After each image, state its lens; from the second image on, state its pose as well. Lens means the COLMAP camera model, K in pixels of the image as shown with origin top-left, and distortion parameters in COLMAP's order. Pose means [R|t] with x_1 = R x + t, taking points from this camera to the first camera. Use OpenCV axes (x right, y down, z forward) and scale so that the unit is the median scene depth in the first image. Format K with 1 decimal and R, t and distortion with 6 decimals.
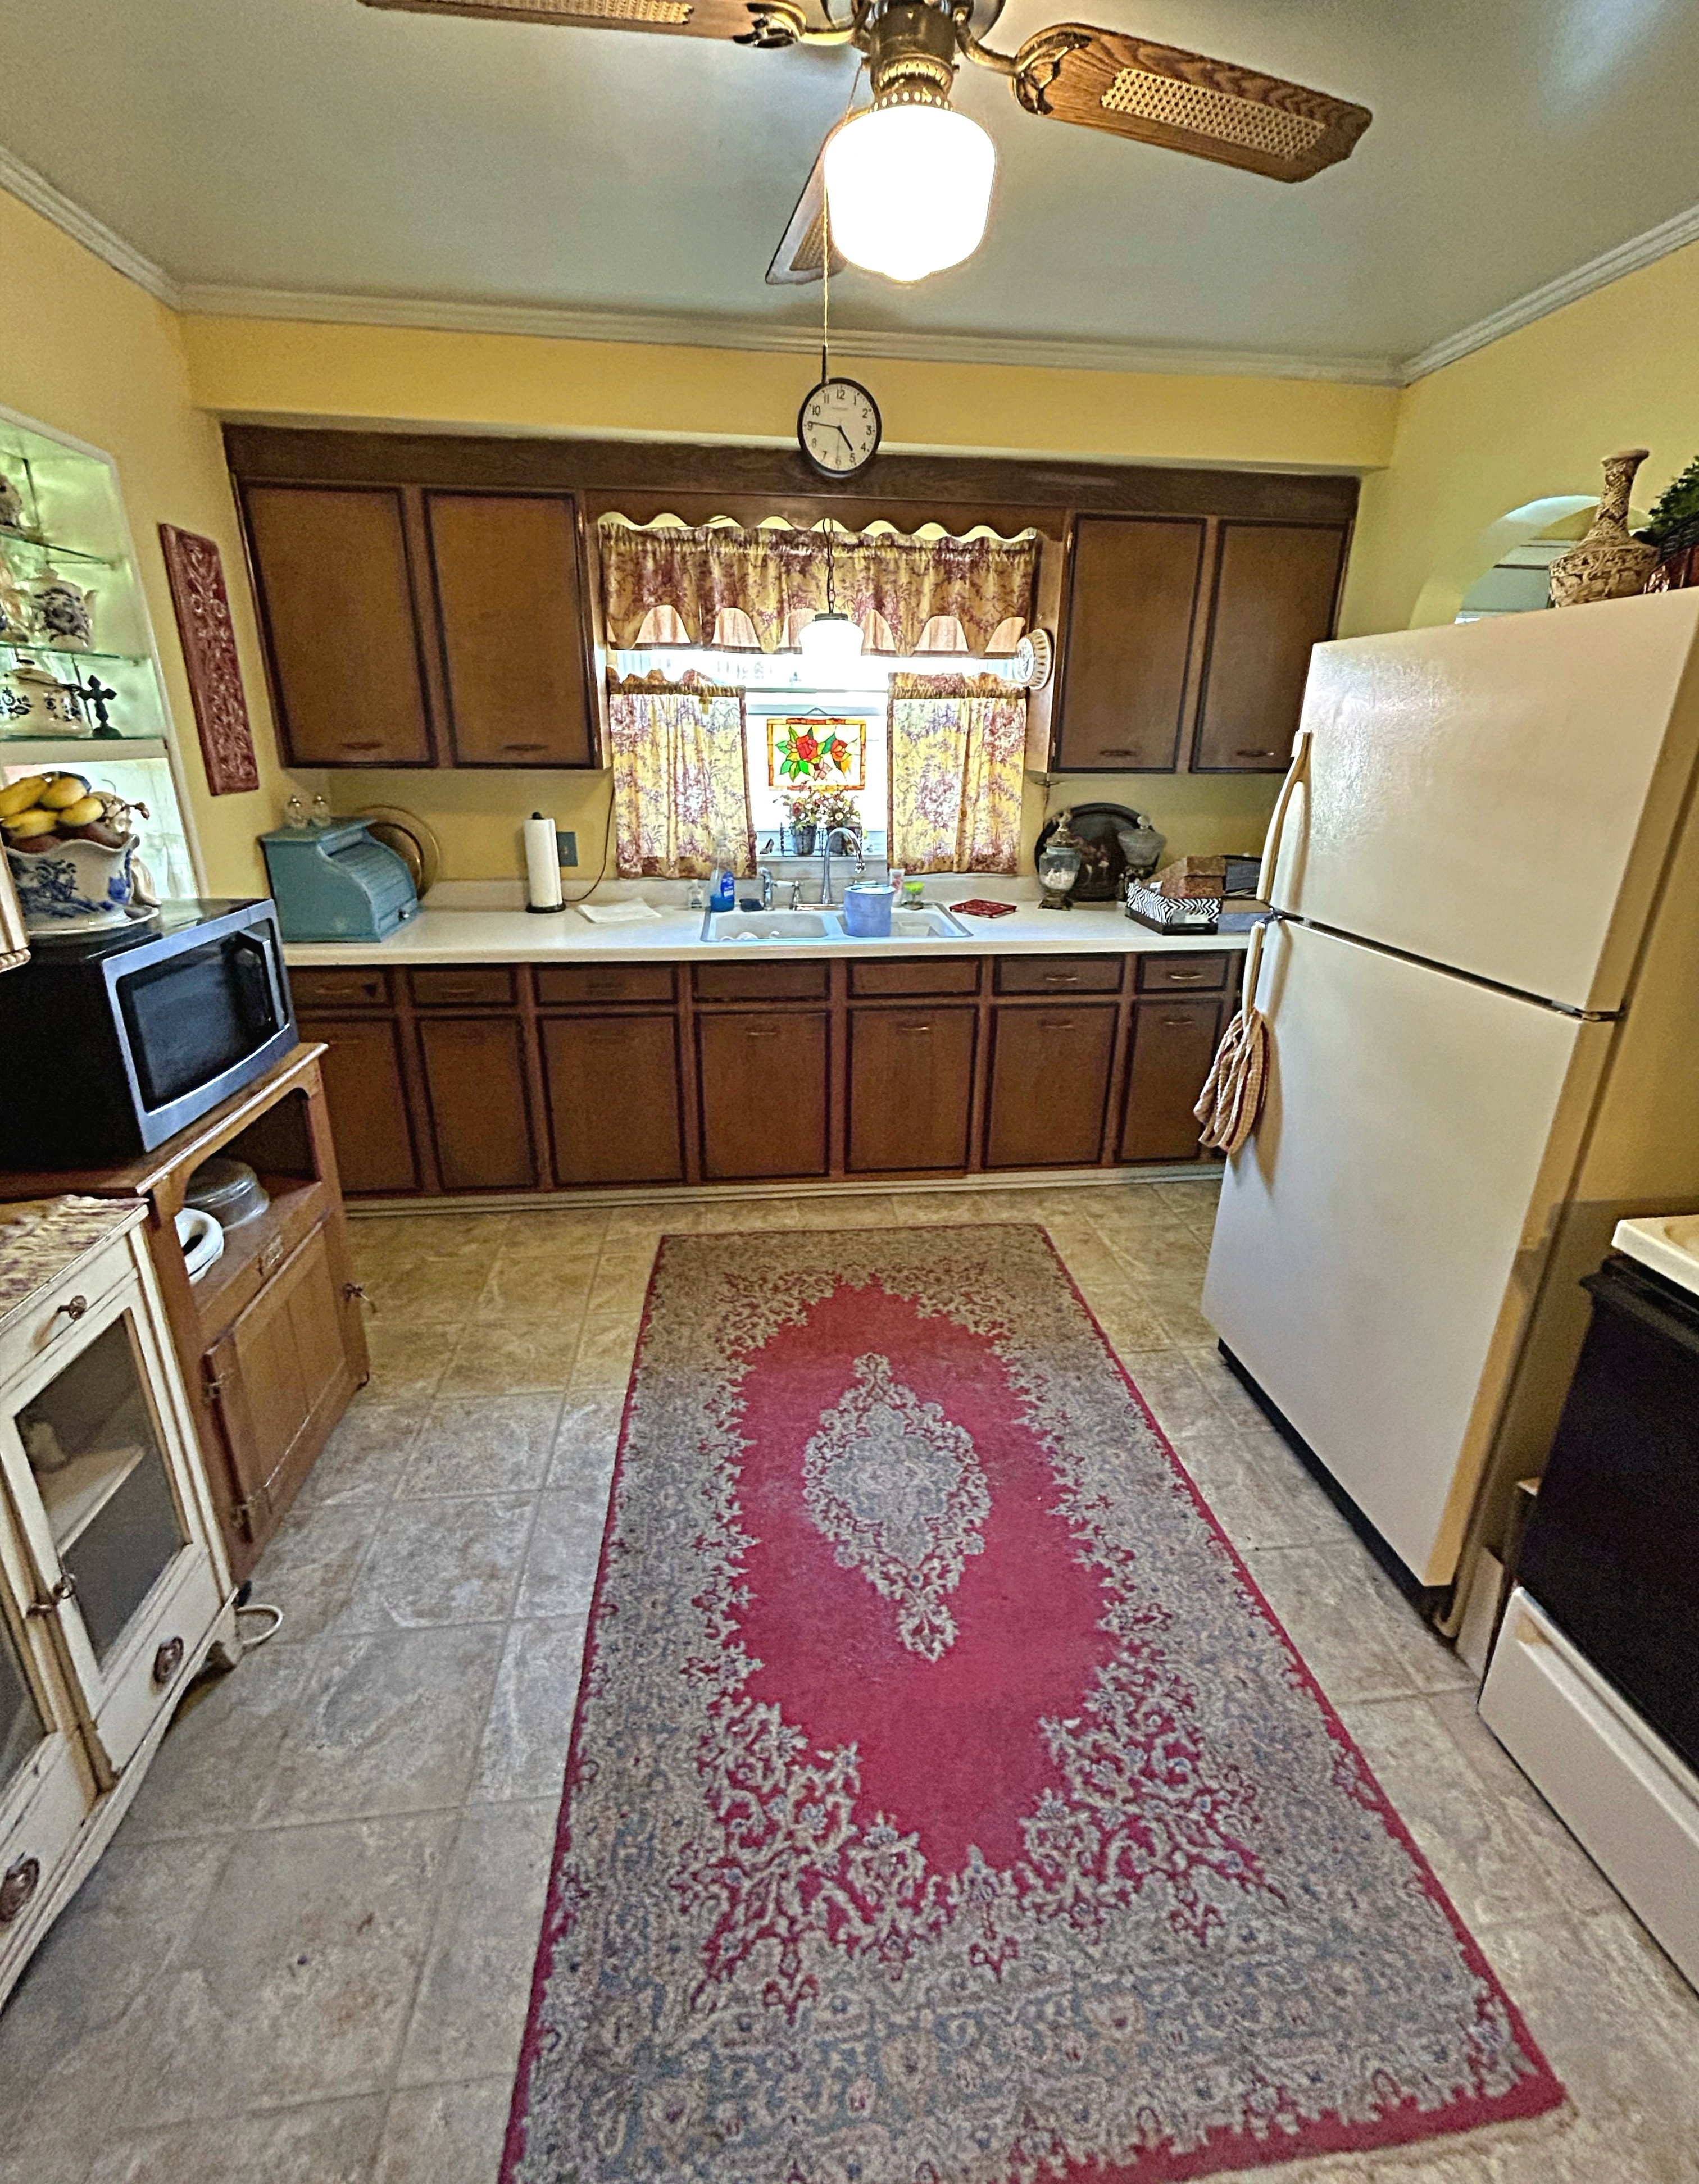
lens RADIAL K [[939.9, 0, 854.5], [0, 939.9, 1050.4], [0, 0, 1]] dist [-0.002312, 0.000119]
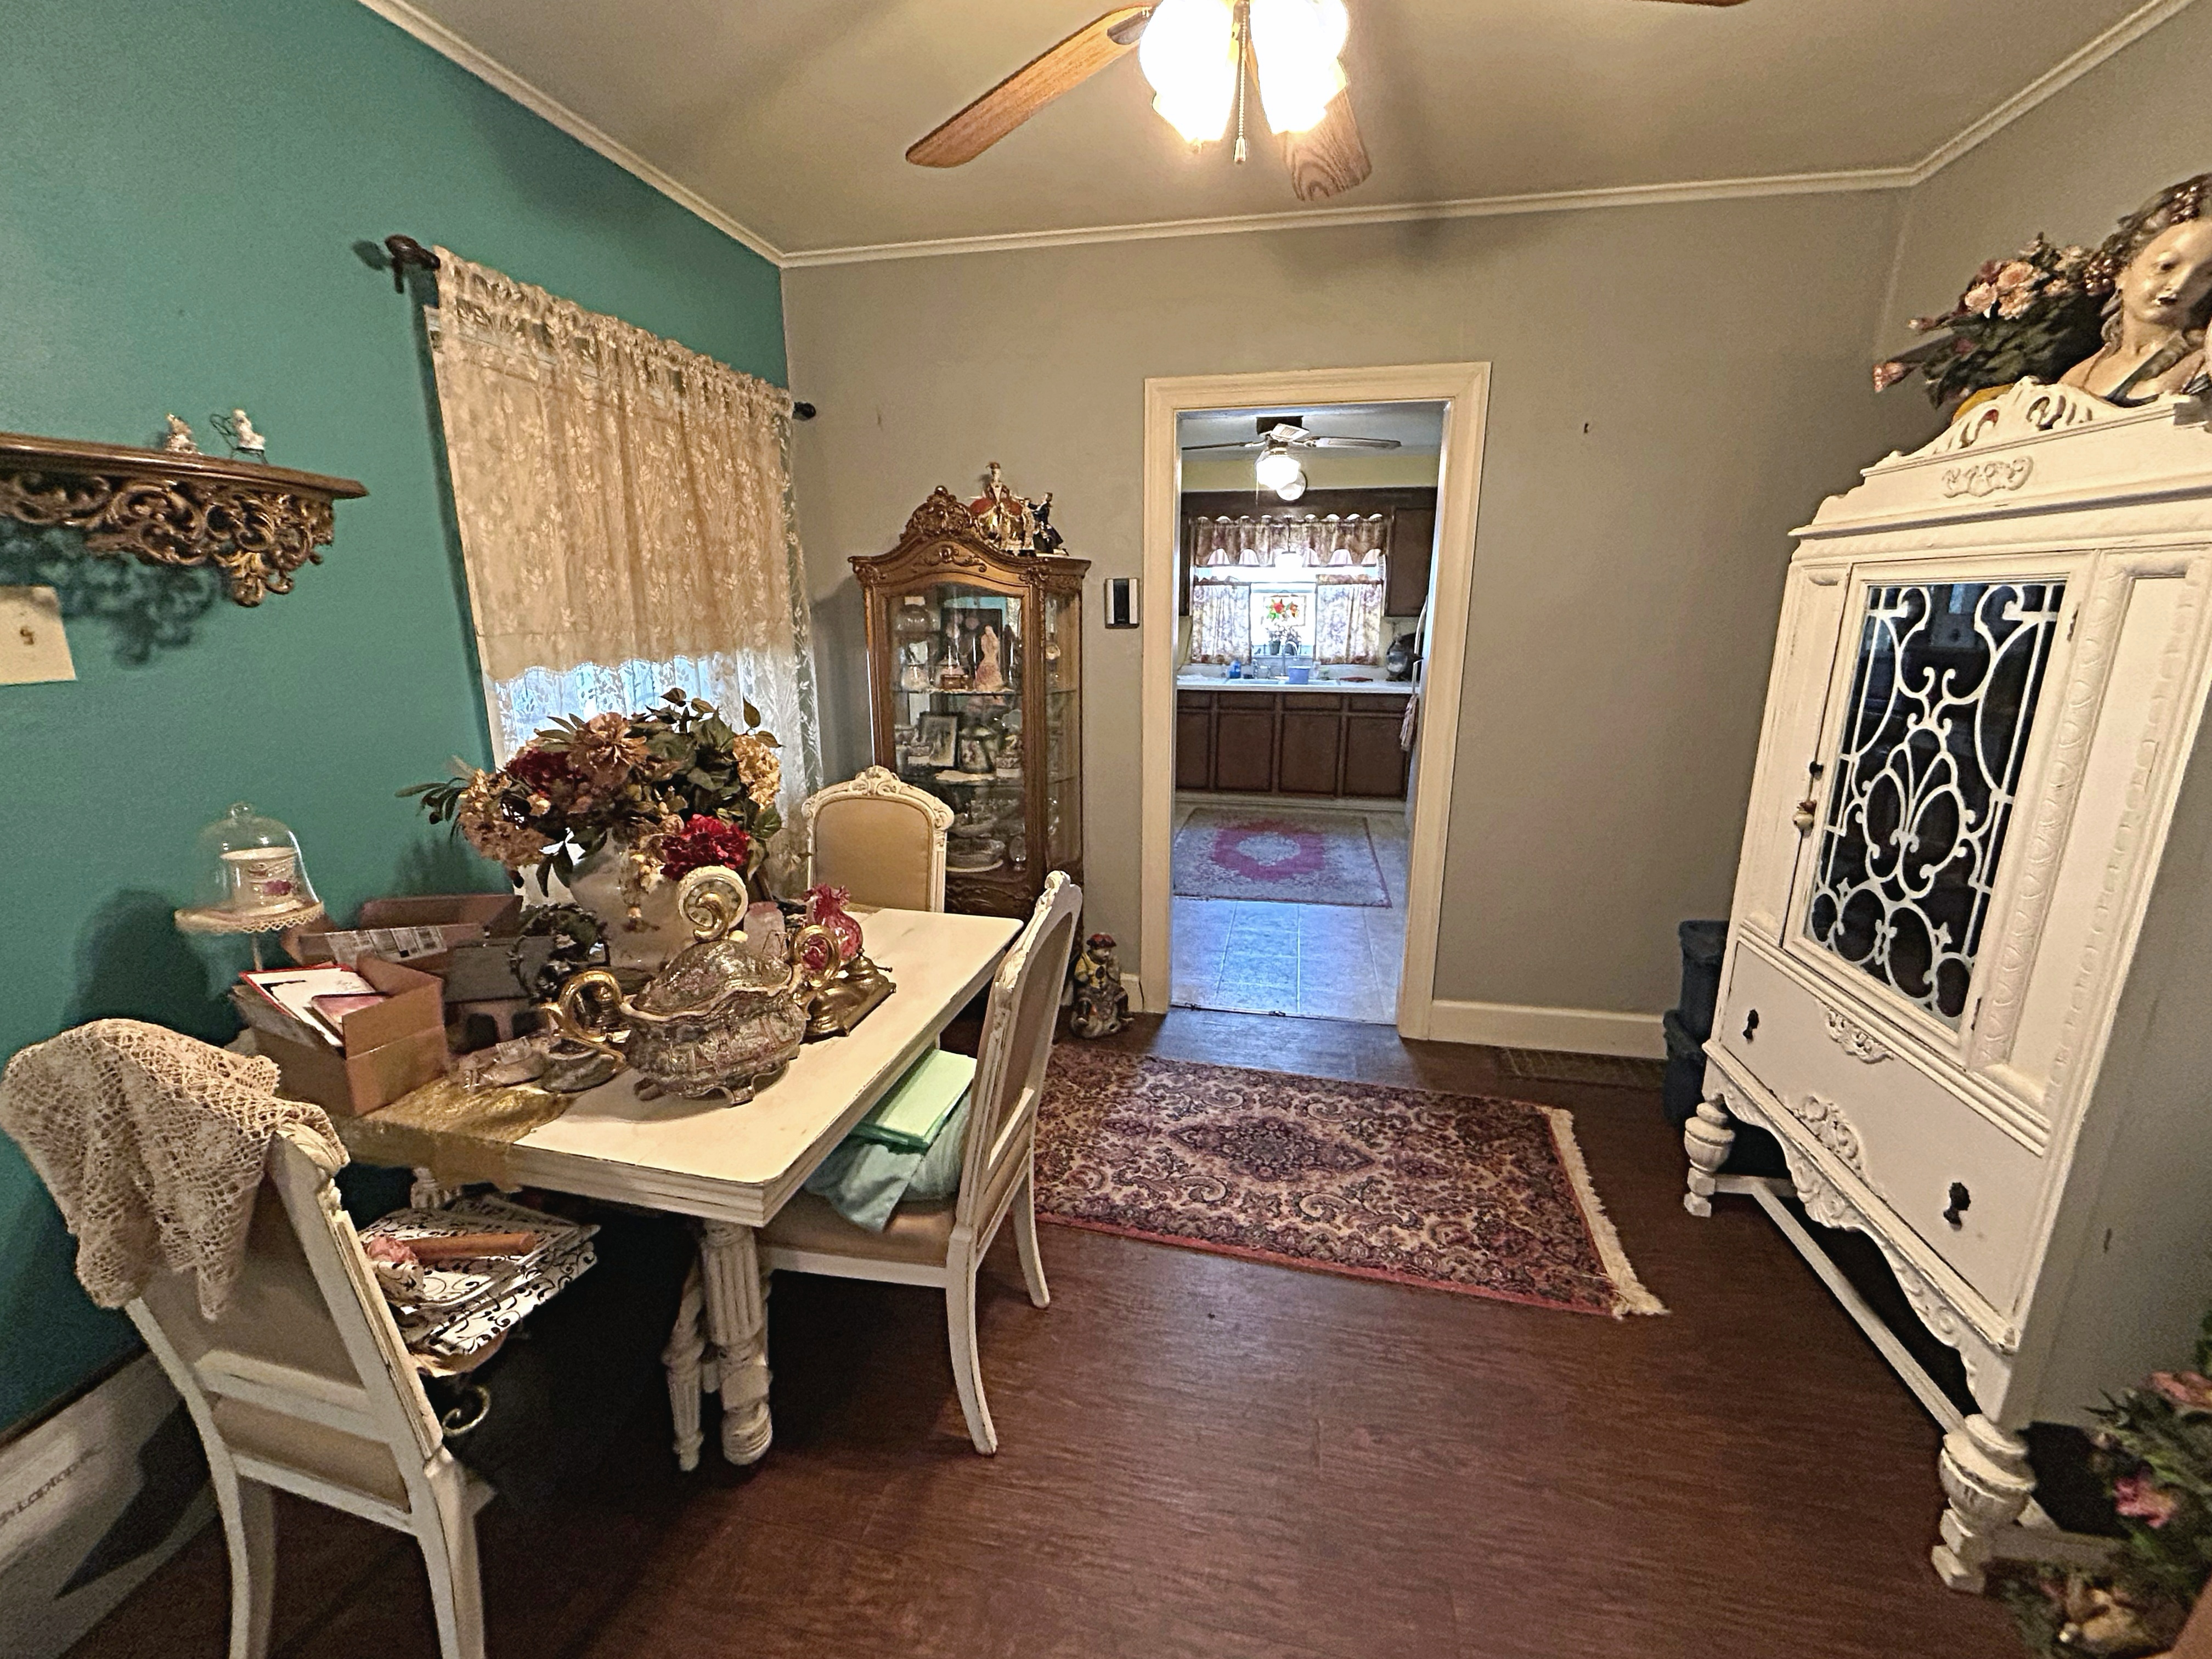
lens RADIAL K [[917.3, 0, 1107.8], [0, 917.3, 829.7], [0, 0, 1]] dist [-0.001517, 0.000303]
pose [[0.948999, 0.065435, -0.308412, 0.294752], [-0.095435, 0.991953, -0.083198, 0.459358], [0.300487, 0.108388, 0.947607, -1.229489]]
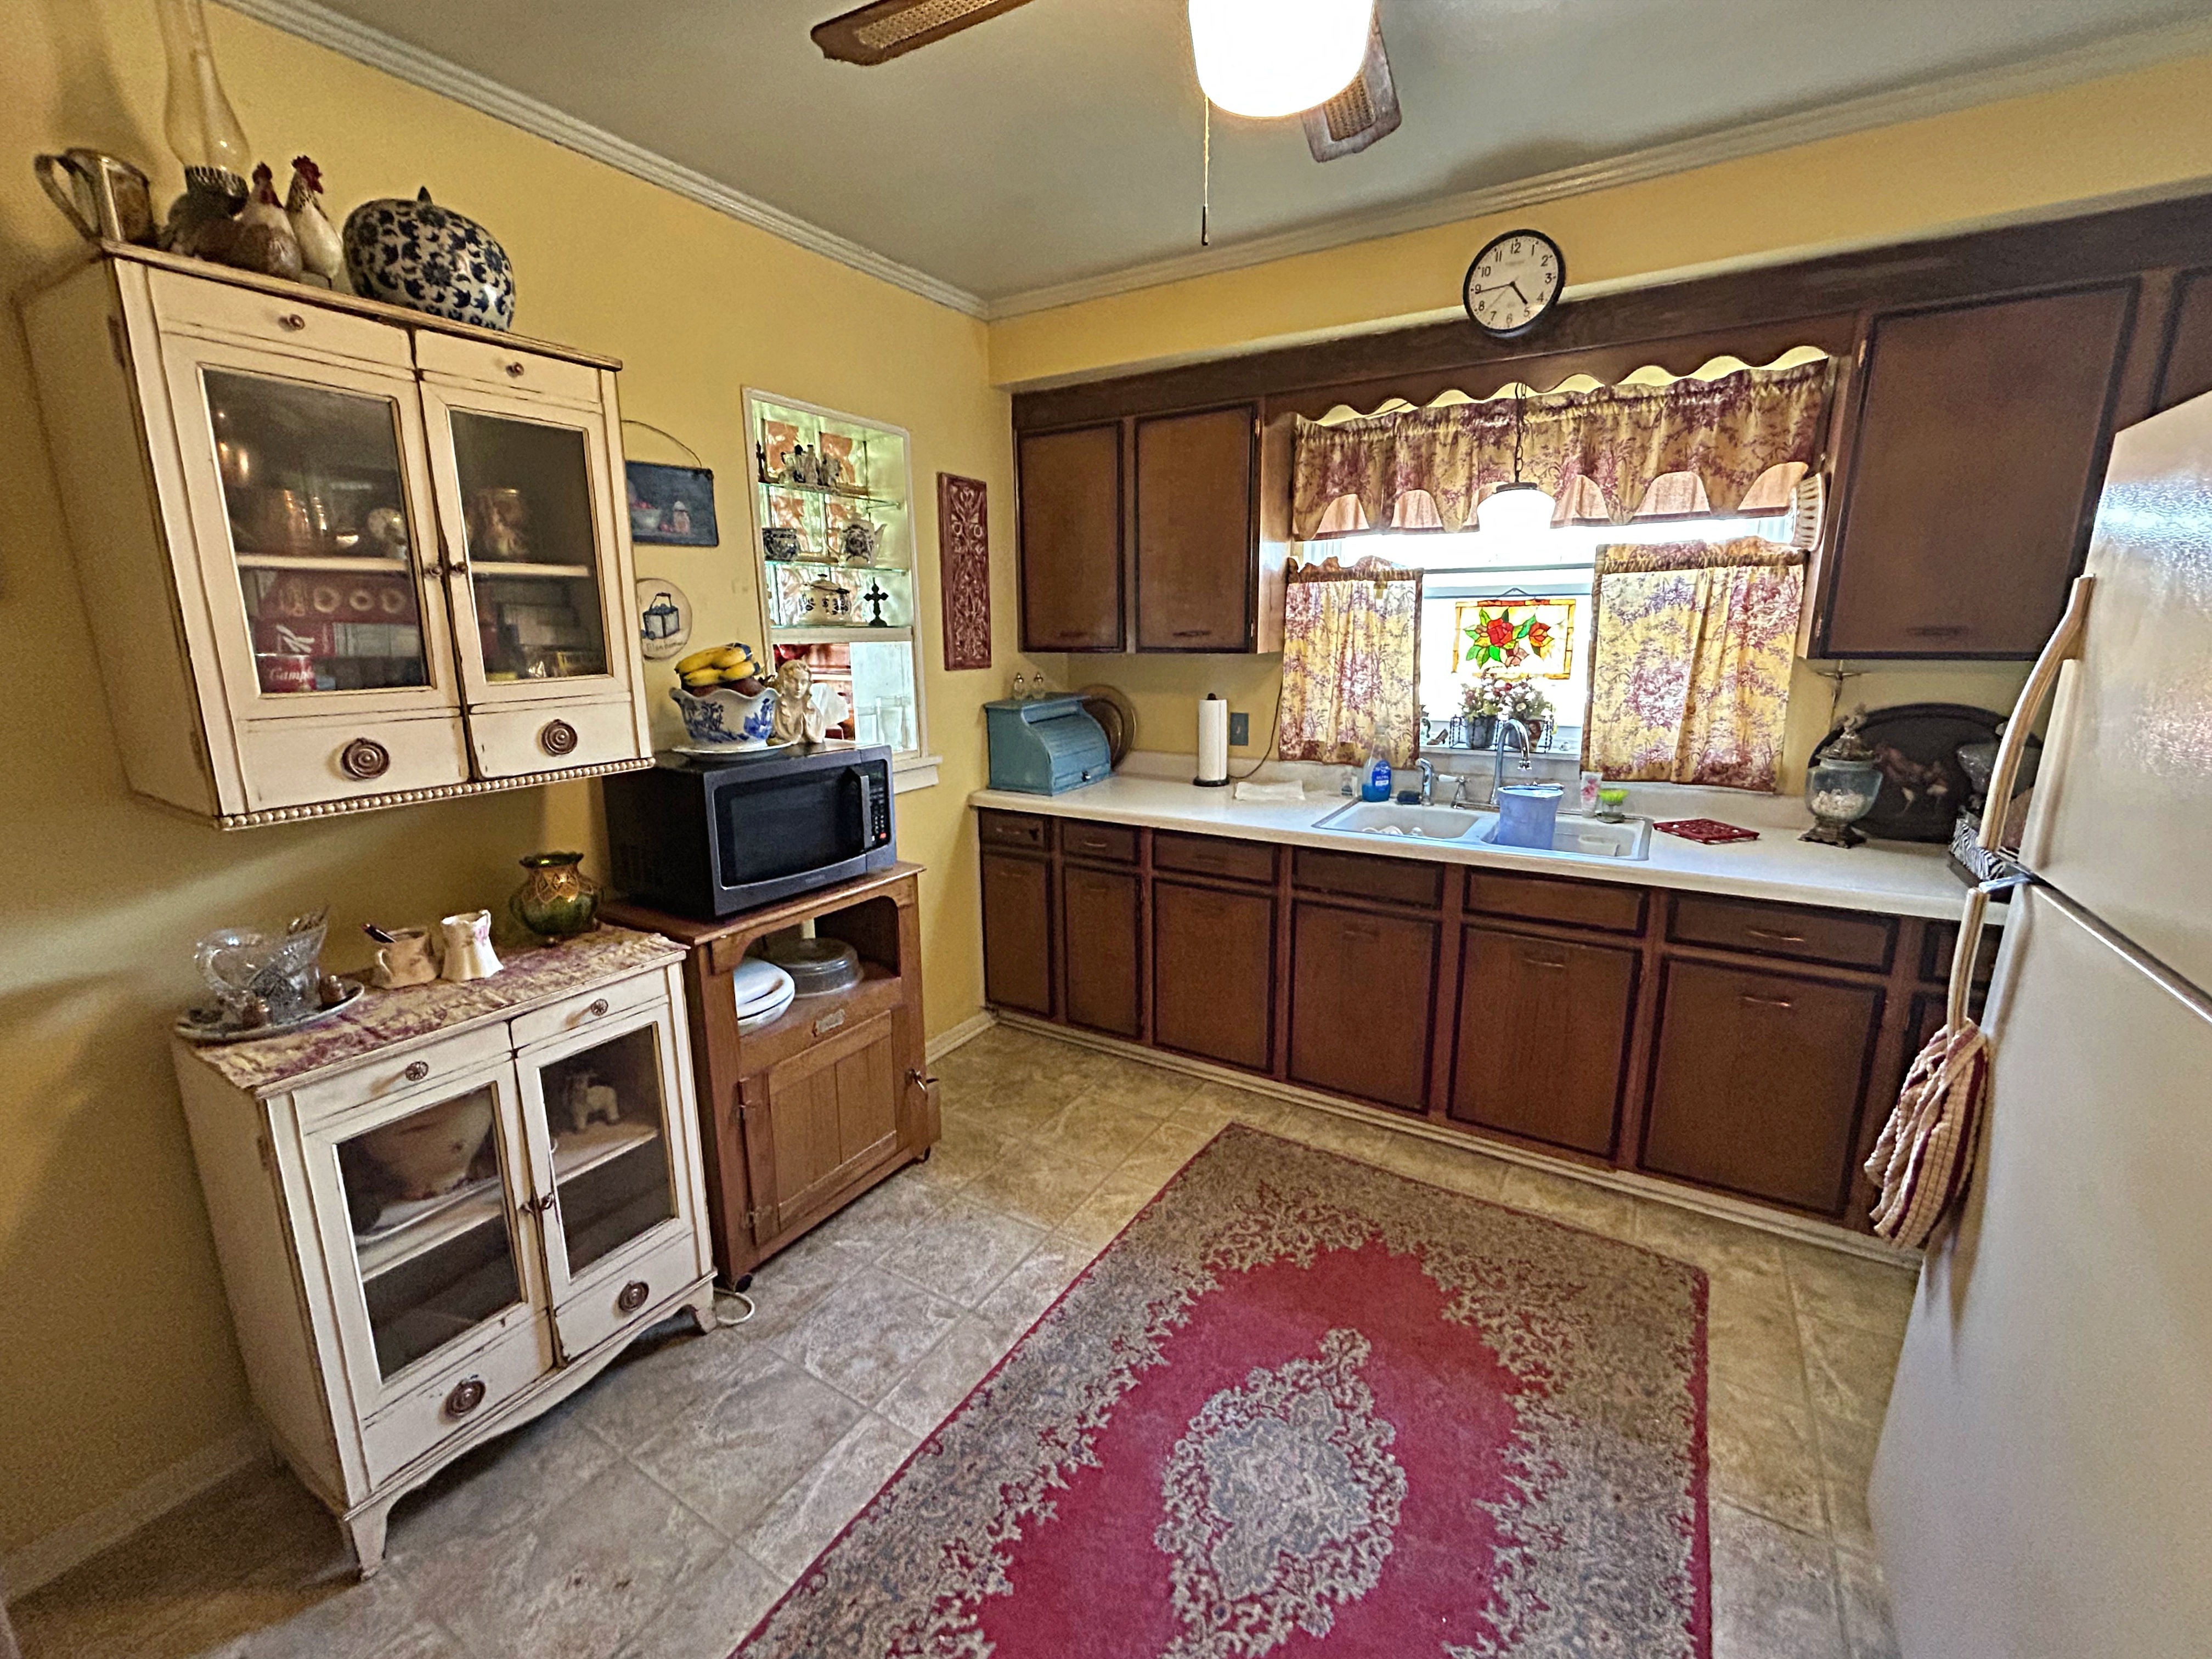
lens RADIAL K [[923.2, 0, 1106.0], [0, 923.2, 829.5], [0, 0, 1]] dist [-0.009691, 0.005593]
pose [[0.784767, 0.115380, -0.608956, 0.234214], [-0.186468, 0.980952, -0.054439, -0.022075], [0.591075, 0.156273, 0.791334, 0.125882]]
